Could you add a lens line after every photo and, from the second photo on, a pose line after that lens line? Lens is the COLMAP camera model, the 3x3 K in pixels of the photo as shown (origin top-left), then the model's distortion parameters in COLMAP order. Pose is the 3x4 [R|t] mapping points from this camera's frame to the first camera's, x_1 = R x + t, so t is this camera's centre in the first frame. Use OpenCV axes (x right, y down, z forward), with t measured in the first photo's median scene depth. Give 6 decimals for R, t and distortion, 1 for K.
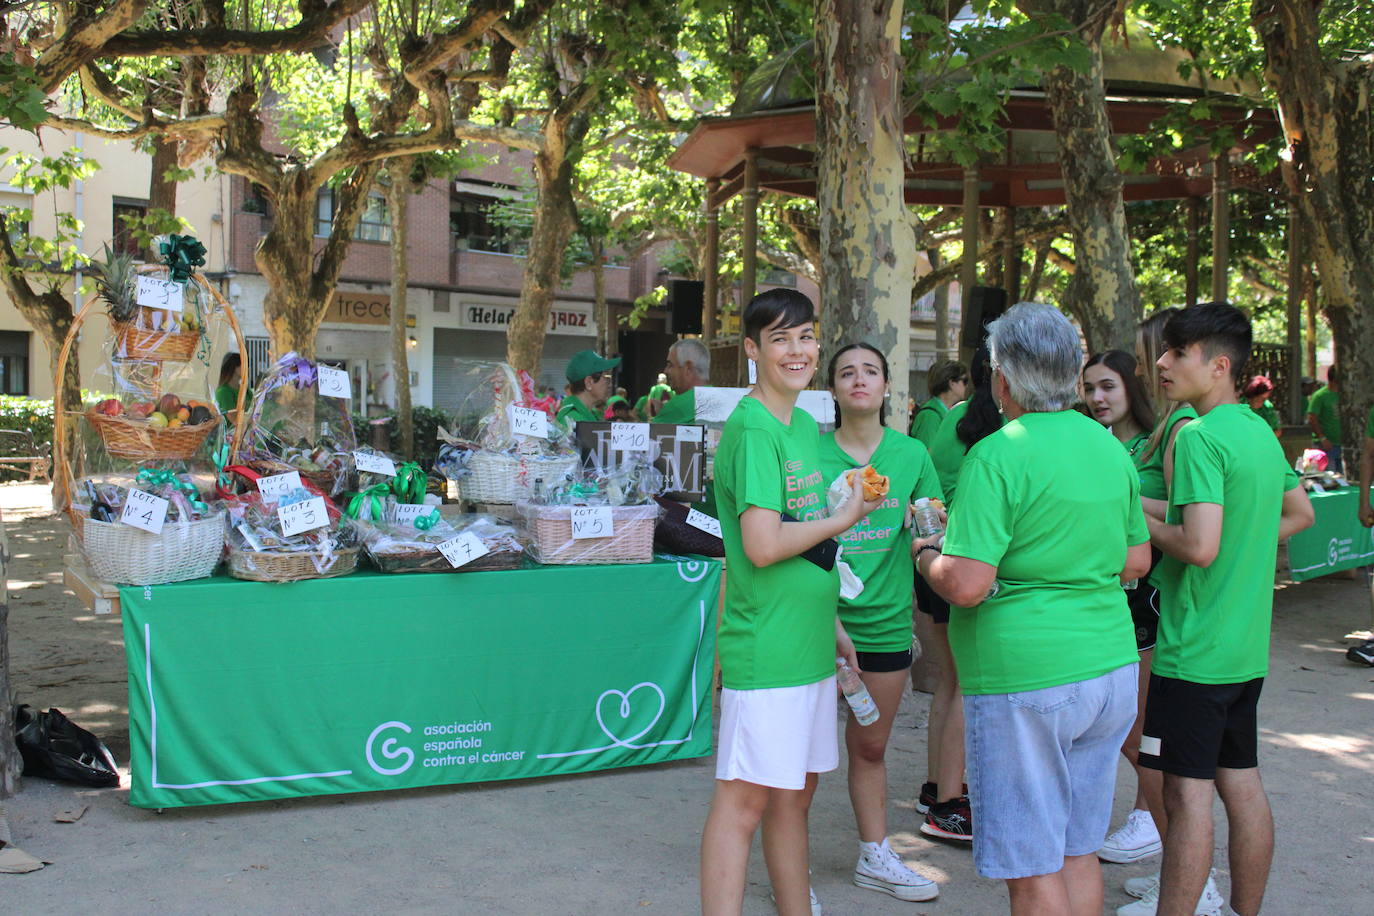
lens RADIAL K [[1689.4, 0, 687.0], [0, 1689.4, 458.0], [0, 0, 1]] dist [-0.078386, 0.070597]
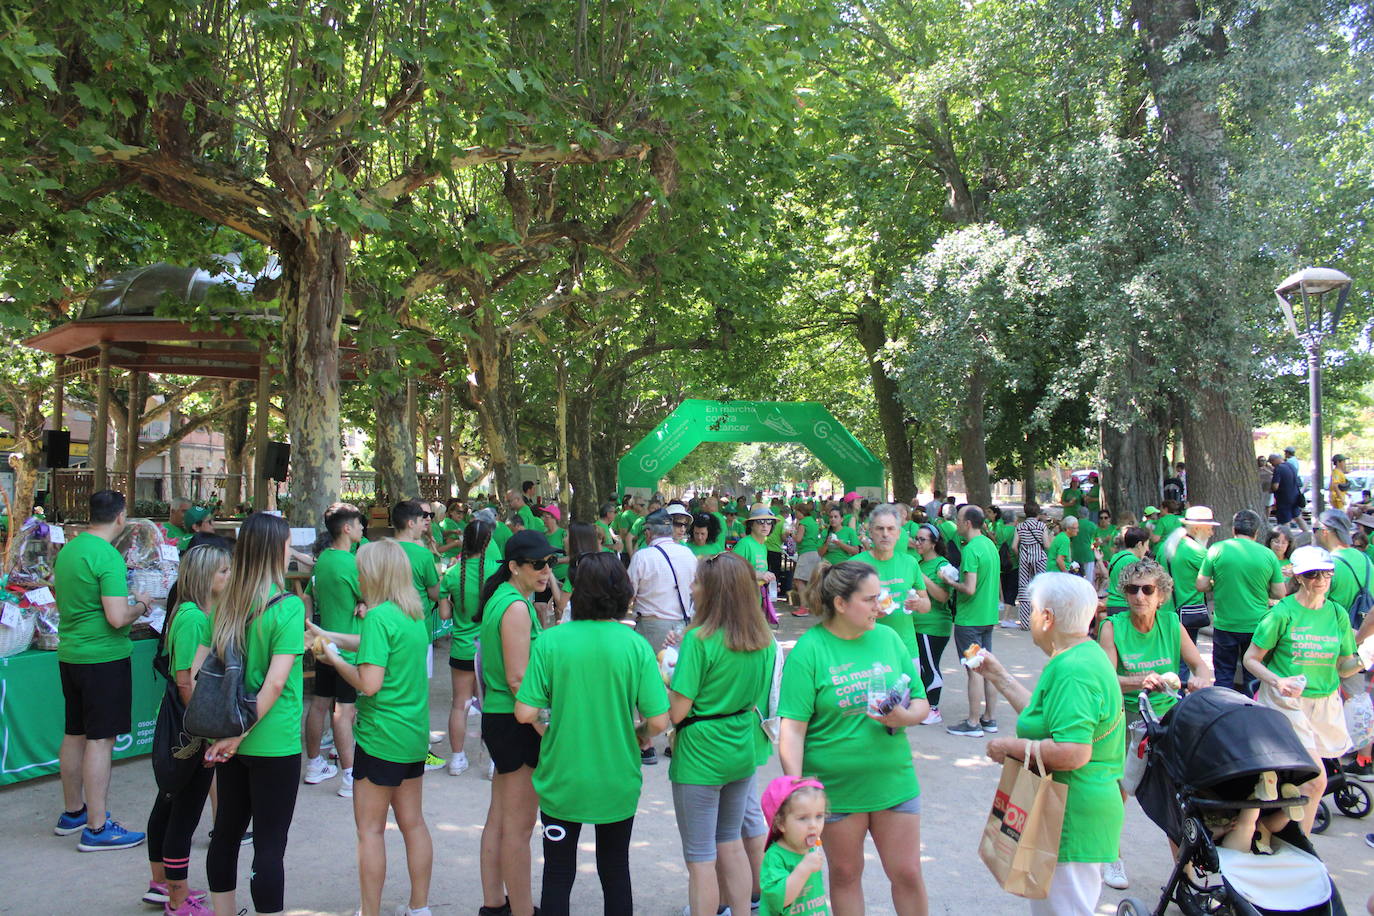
lens RADIAL K [[1689.4, 0, 687.0], [0, 1689.4, 458.0], [0, 0, 1]] dist [-0.078386, 0.070597]
pose [[0.793609, -0.006768, 0.608390, -0.706538], [0.018686, 0.999738, -0.013253, -0.083458], [-0.608141, 0.021886, 0.793527, -0.731347]]
